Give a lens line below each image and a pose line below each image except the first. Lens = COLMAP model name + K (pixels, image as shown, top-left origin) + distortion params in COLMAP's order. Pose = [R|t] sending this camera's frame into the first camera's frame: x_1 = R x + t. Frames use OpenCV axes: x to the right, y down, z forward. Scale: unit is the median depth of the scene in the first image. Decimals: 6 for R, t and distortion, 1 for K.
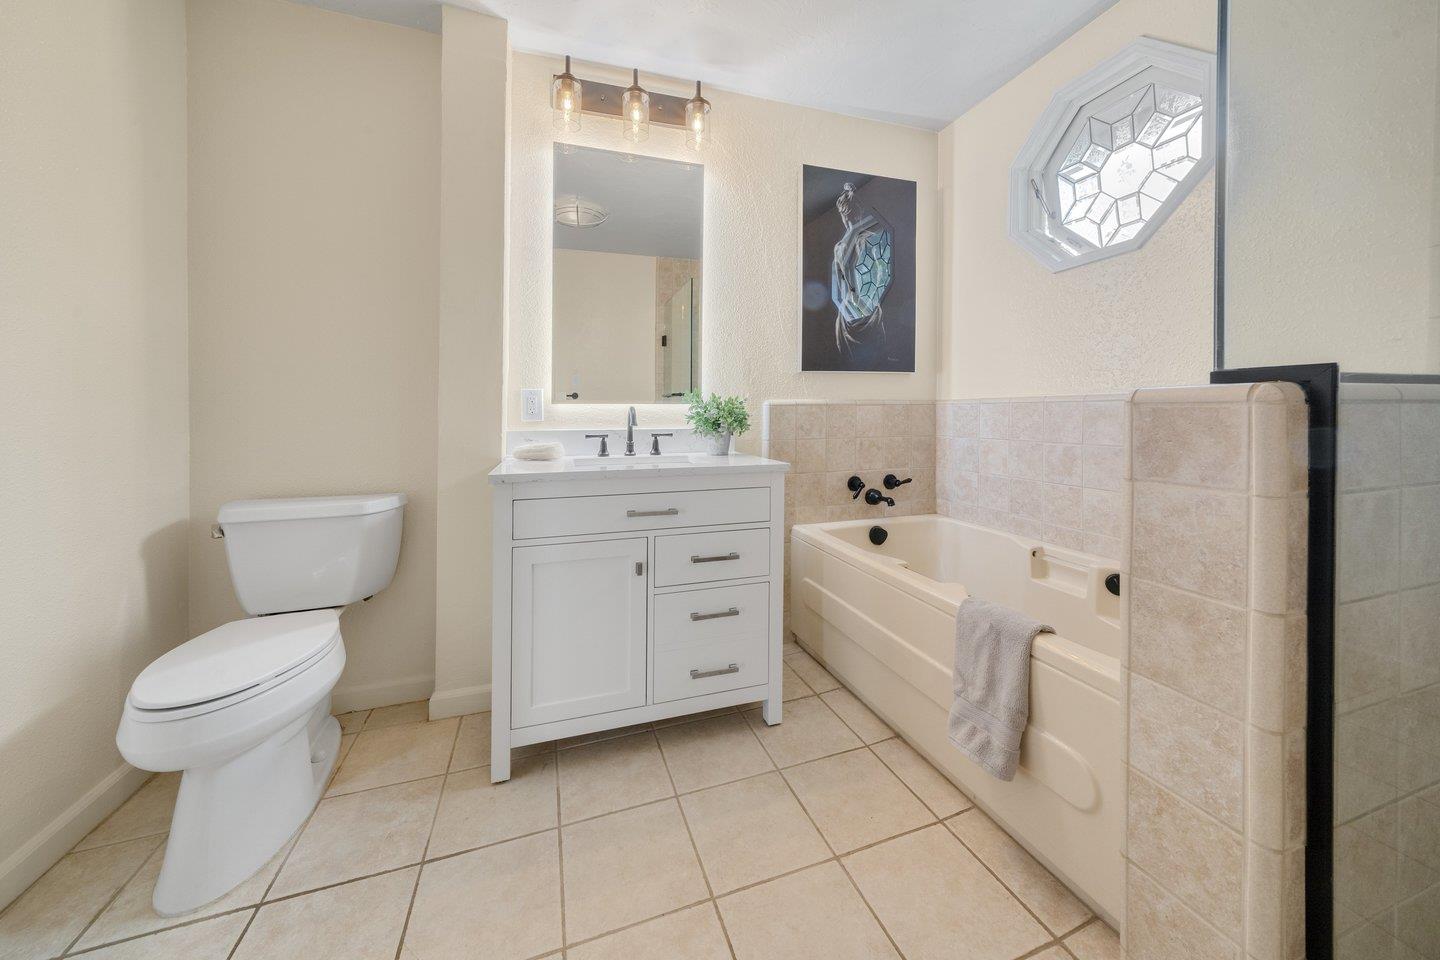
lens RADIAL K [[503.5, 0, 712.2], [0, 503.5, 425.3], [0, 0, 1]] dist [0.005421, 0.000018]
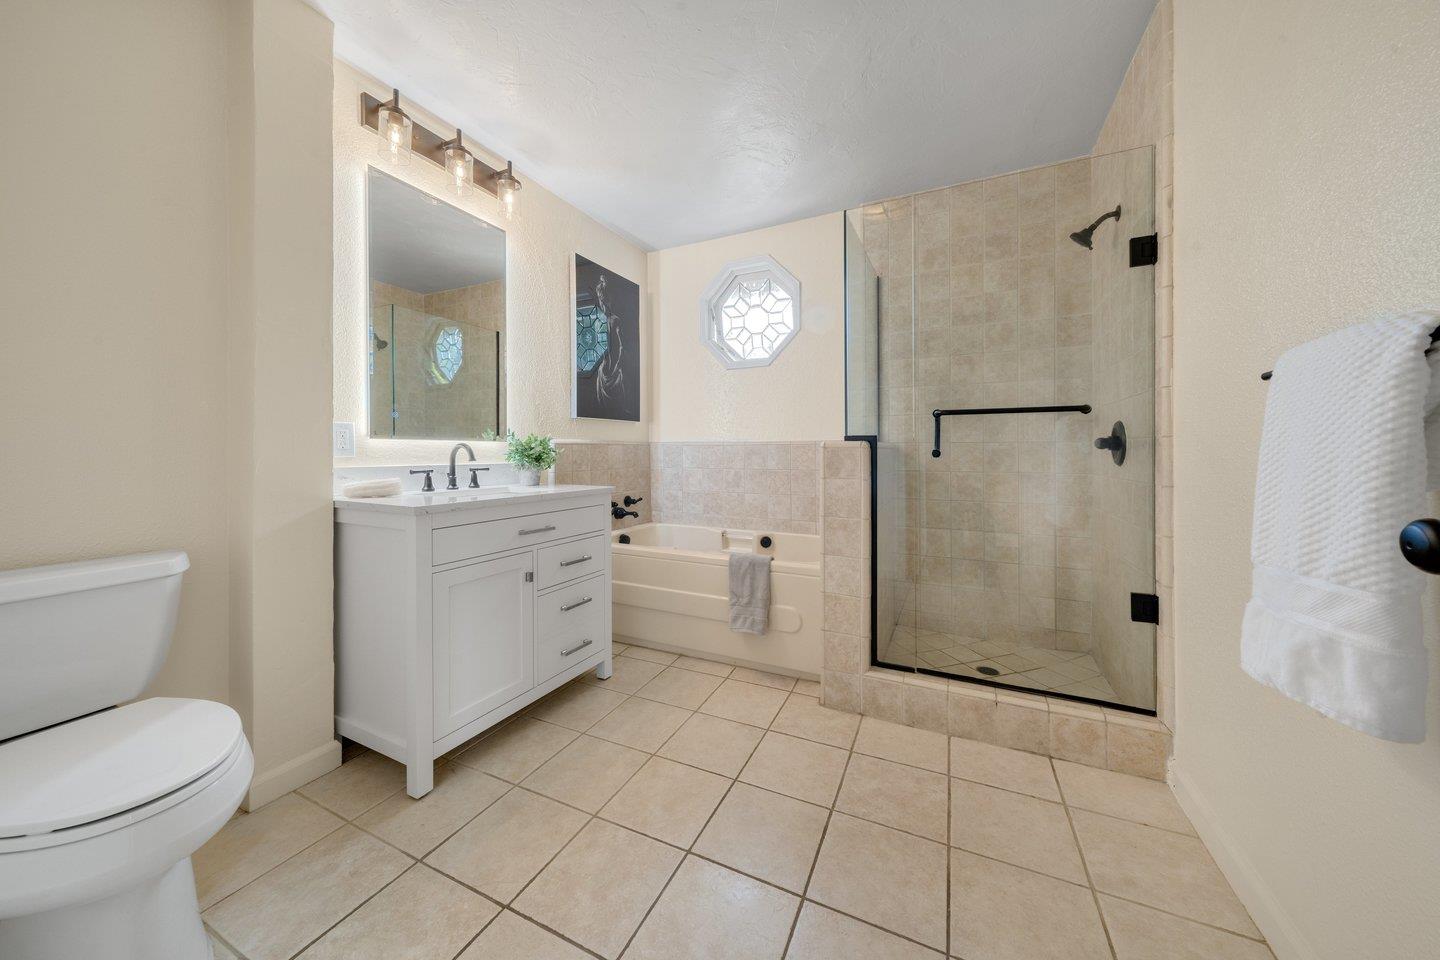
lens RADIAL K [[490.0, 0, 725.6], [0, 490.0, 465.4], [0, 0, 1]] dist [-0.000740, -0.000071]
pose [[0.683476, -0.015005, 0.729818, -0.529483], [0.012248, 0.999884, 0.009087, 0.007283], [-0.729870, 0.002728, 0.683581, -0.123130]]
